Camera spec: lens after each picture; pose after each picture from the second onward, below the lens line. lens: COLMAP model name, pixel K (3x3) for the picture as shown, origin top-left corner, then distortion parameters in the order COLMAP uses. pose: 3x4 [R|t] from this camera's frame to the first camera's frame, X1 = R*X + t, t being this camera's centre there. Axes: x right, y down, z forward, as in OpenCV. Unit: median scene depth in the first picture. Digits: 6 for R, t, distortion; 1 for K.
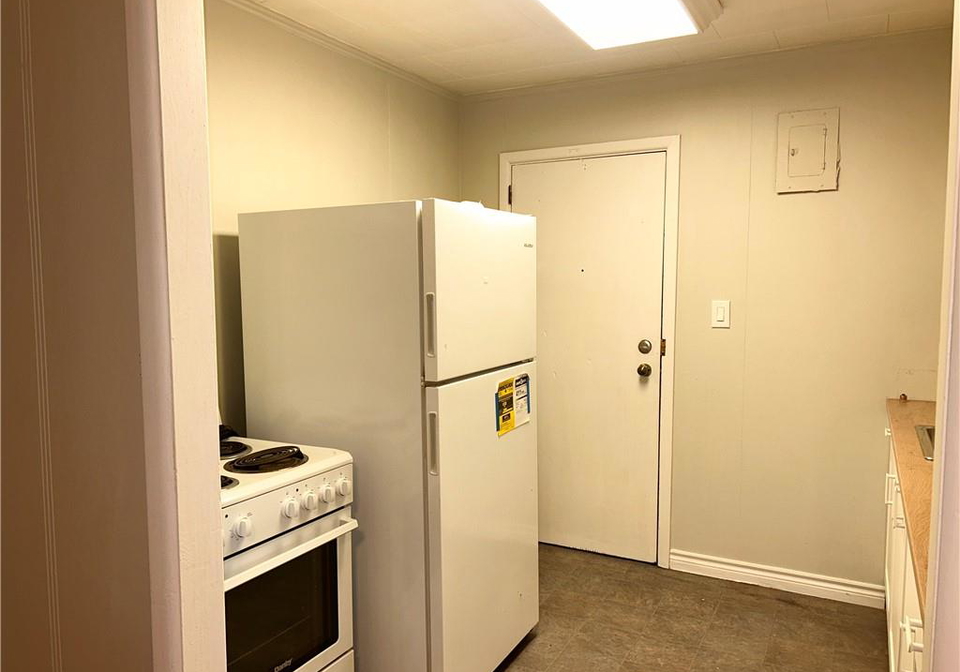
lens RADIAL K [[721.7, 0, 479.0], [0, 721.7, 338.8], [0, 0, 1]] dist [0.006339, 0.002891]
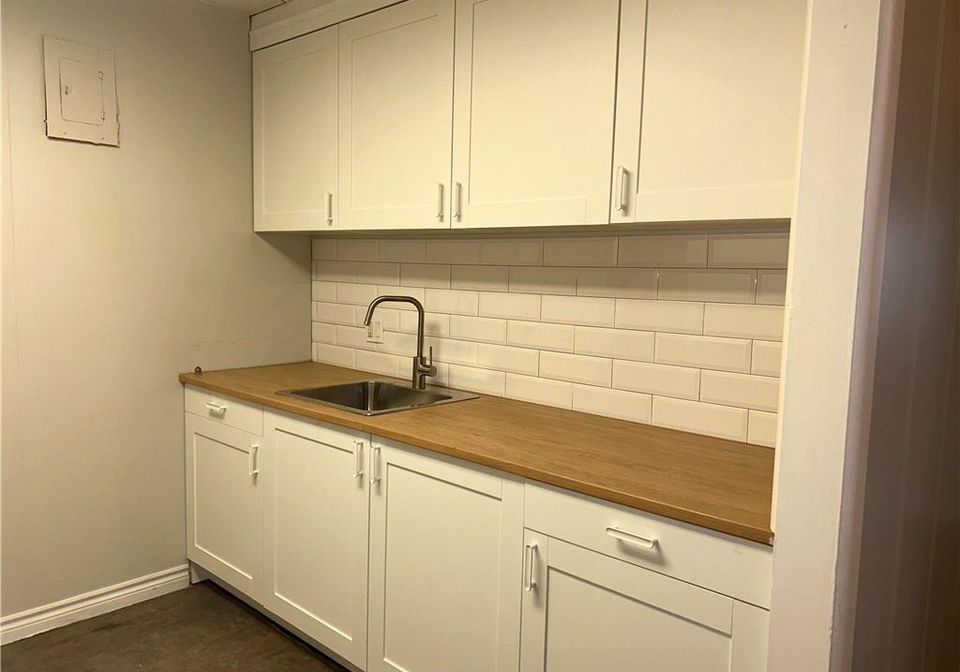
lens RADIAL K [[721.7, 0, 479.4], [0, 721.7, 335.4], [0, 0, 1]] dist [0.006339, 0.002891]
pose [[0.252424, -0.087189, 0.963680, -0.258287], [0.047050, 0.995860, 0.077776, -0.025020], [-0.966472, 0.025708, 0.255482, 0.353813]]
